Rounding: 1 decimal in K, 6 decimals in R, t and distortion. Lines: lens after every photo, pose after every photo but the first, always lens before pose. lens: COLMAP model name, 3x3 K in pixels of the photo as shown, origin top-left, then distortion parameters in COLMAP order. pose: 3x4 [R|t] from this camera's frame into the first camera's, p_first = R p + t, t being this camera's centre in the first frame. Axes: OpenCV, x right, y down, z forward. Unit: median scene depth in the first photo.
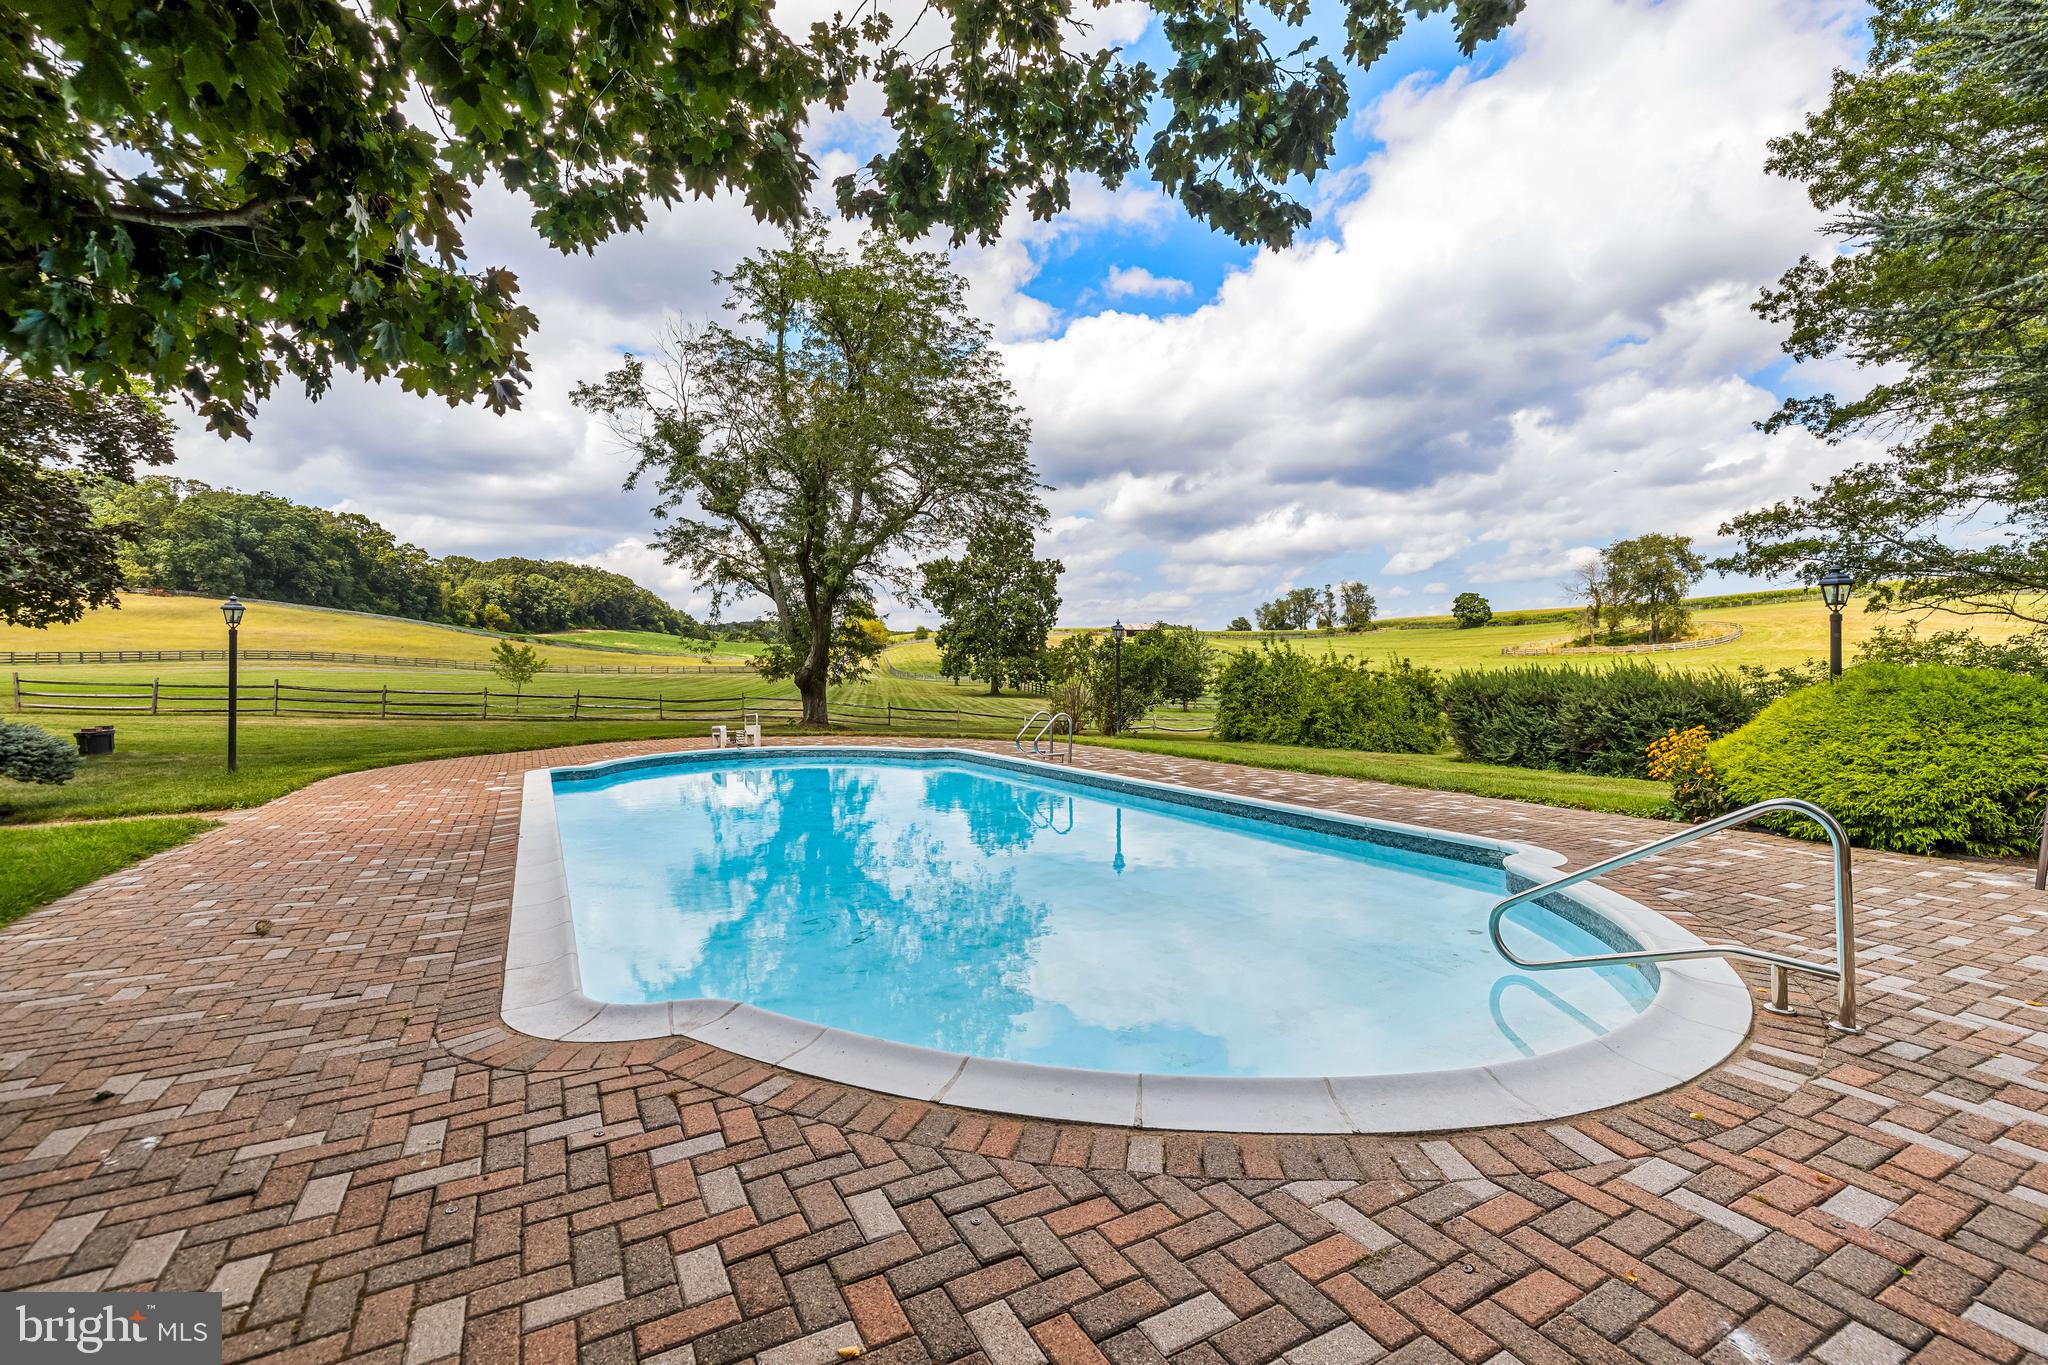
lens RADIAL K [[893.2, 0, 1026.5], [0, 893.2, 657.9], [0, 0, 1]] dist [0.002119, 0.000162]
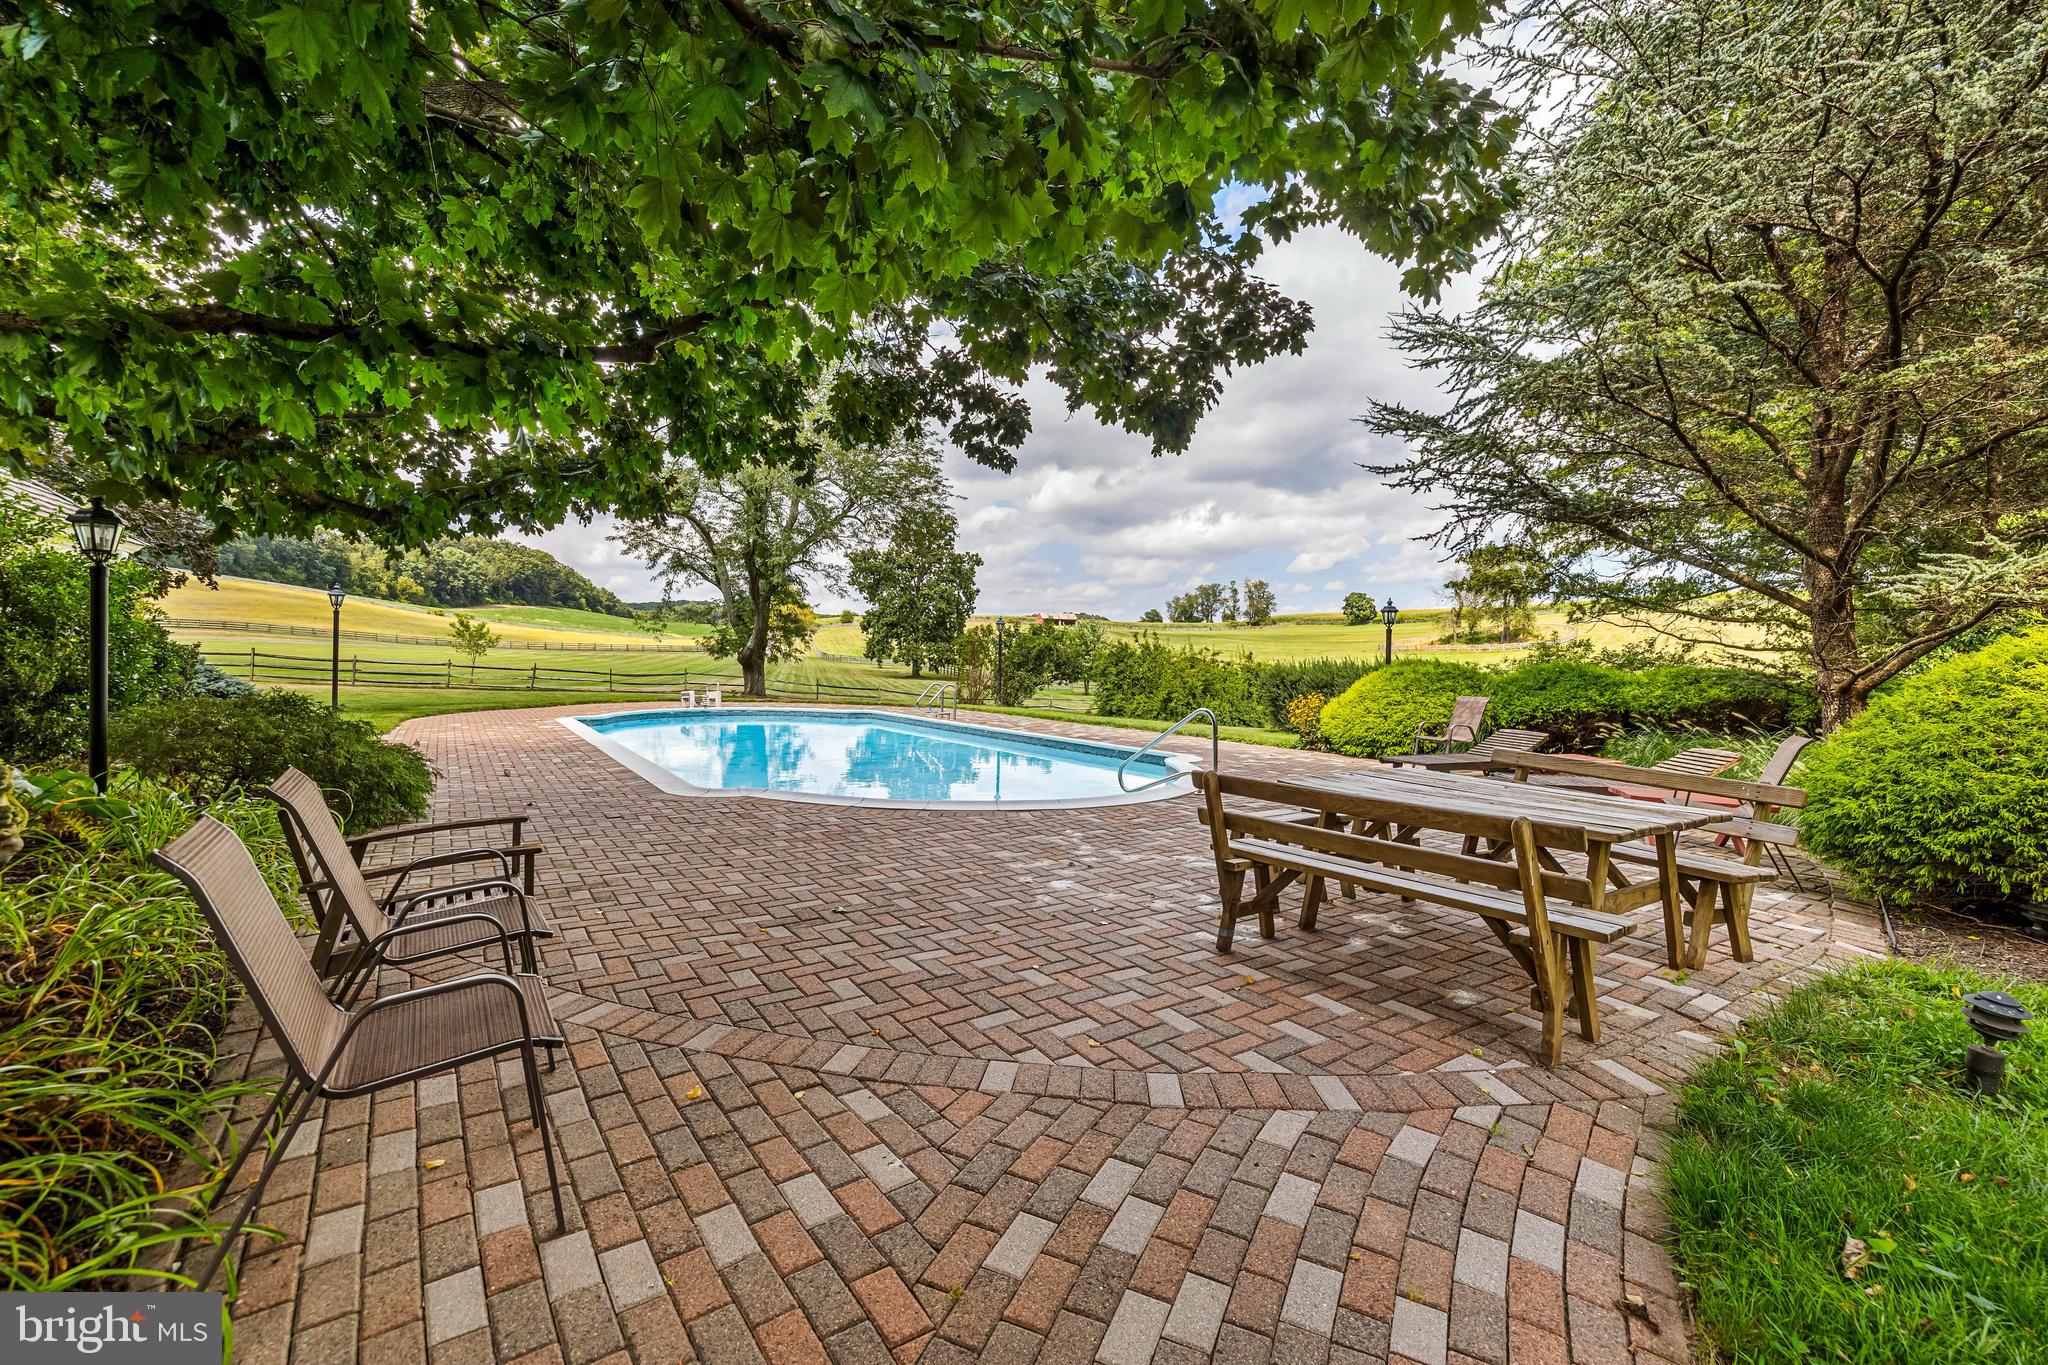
lens RADIAL K [[893.2, 0, 1026.5], [0, 893.2, 657.9], [0, 0, 1]] dist [0.002119, 0.000162]
pose [[0.996420, 0.020810, 0.081935, 0.016737], [-0.022076, 0.999650, 0.014572, -0.000584], [-0.081603, -0.016329, 0.996531, -0.148765]]
